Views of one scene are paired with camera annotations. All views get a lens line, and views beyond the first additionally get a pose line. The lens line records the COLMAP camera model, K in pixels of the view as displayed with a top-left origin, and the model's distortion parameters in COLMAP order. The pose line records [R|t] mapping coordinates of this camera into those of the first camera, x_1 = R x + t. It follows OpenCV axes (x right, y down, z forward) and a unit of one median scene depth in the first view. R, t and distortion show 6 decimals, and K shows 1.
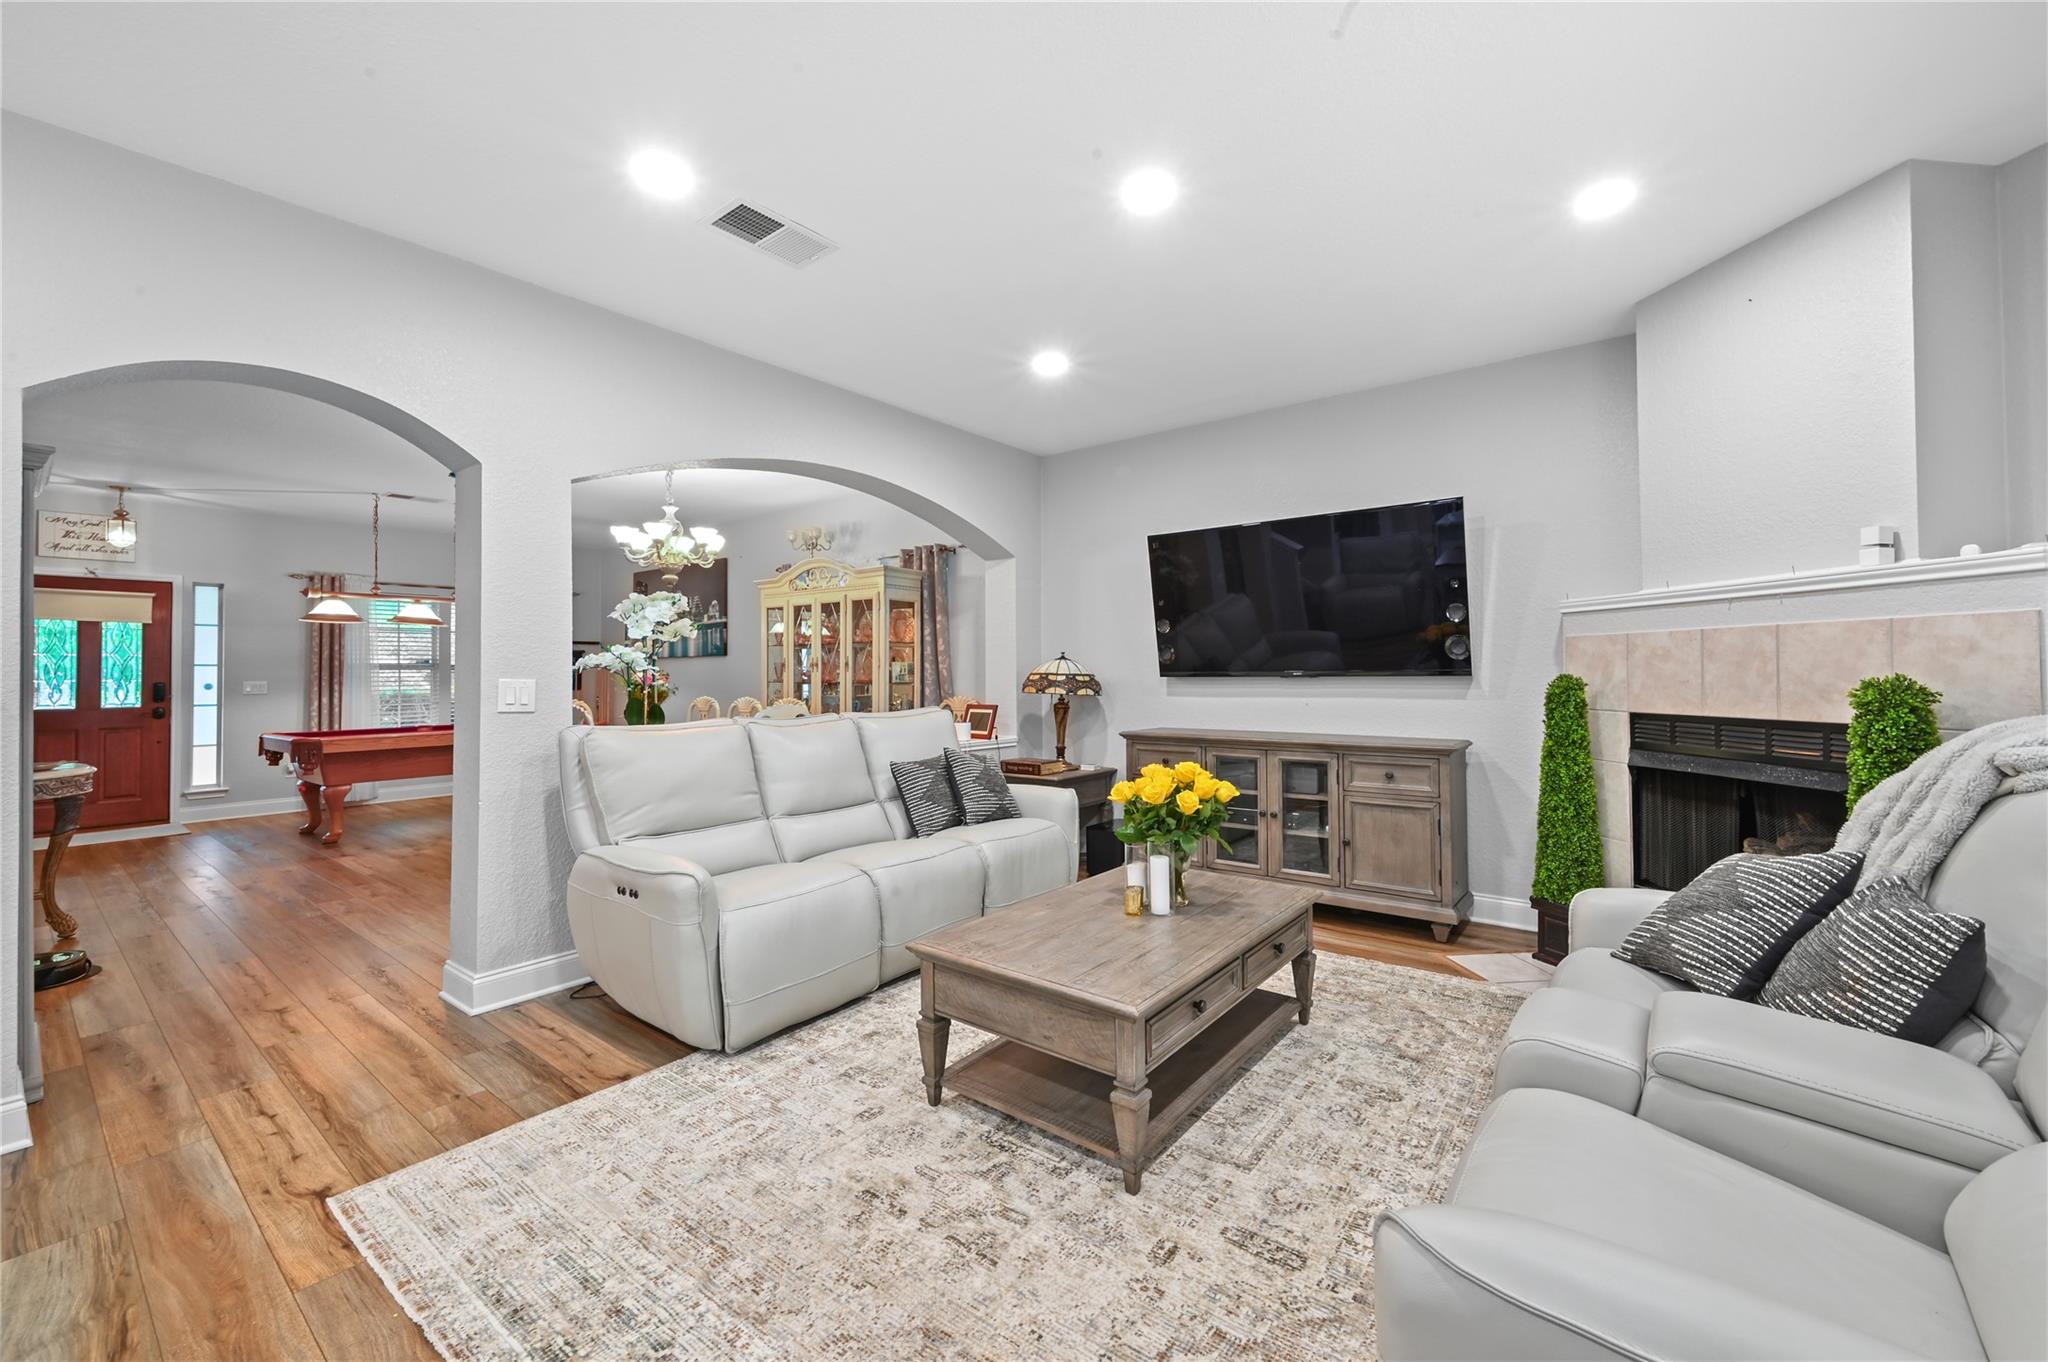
lens RADIAL K [[813.0, 0, 1045.6], [0, 813.0, 653.8], [0, 0, 1]] dist [-0.001033, 0.000269]
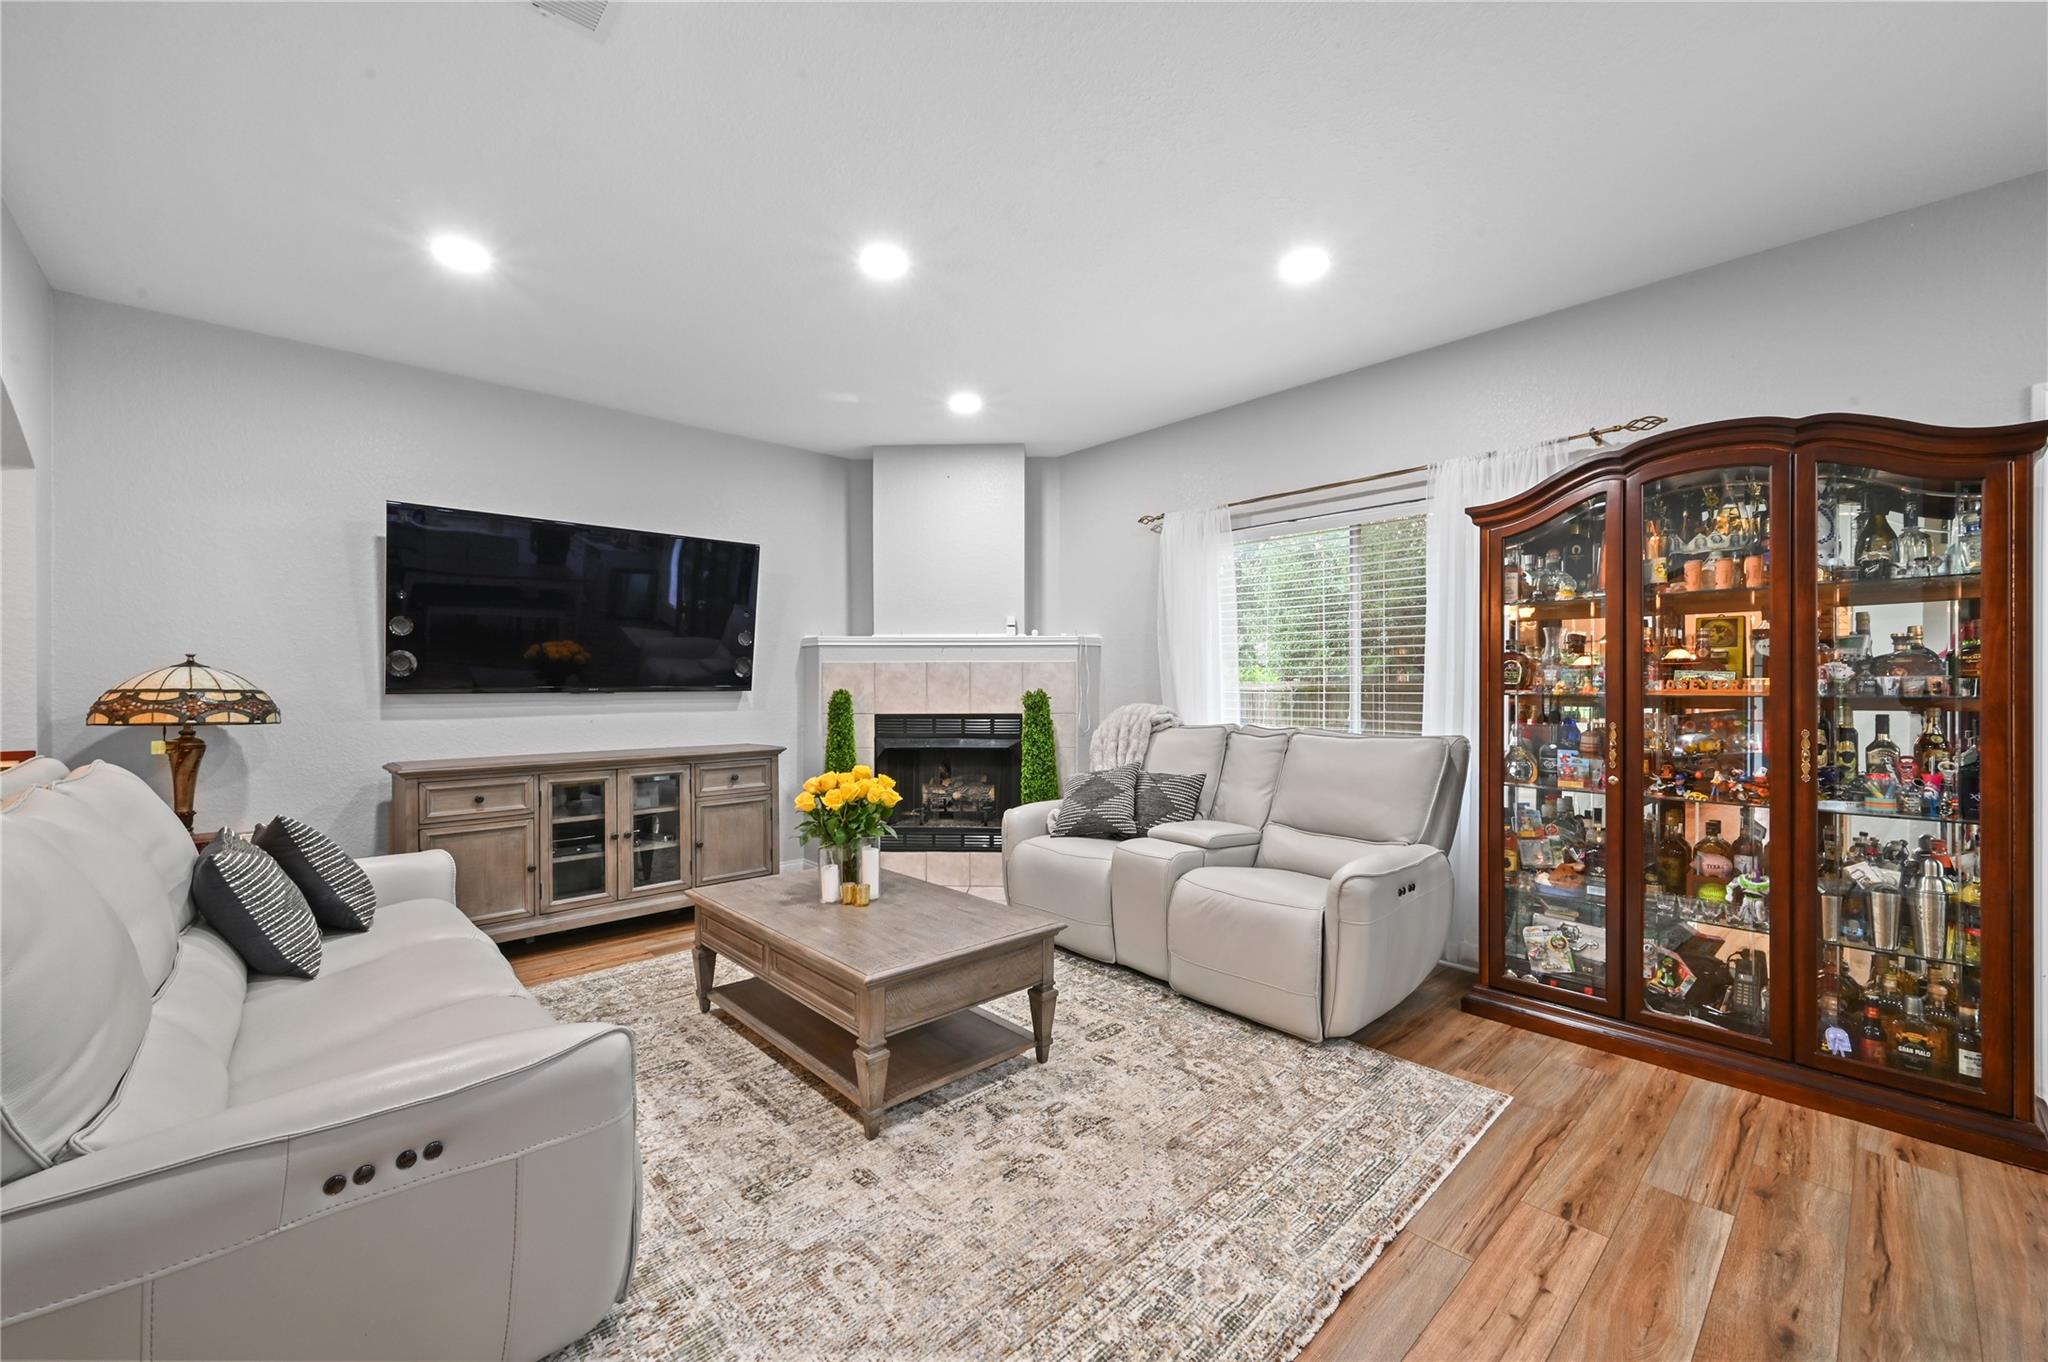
lens RADIAL K [[813.0, 0, 1012.7], [0, 813.0, 689.0], [0, 0, 1]] dist [-0.001033, 0.000269]
pose [[0.175892, 0.002482, 0.984406, -0.700096], [-0.021117, 0.999776, 0.001253, 0.016363], [-0.984183, -0.021009, 0.175905, 0.455568]]
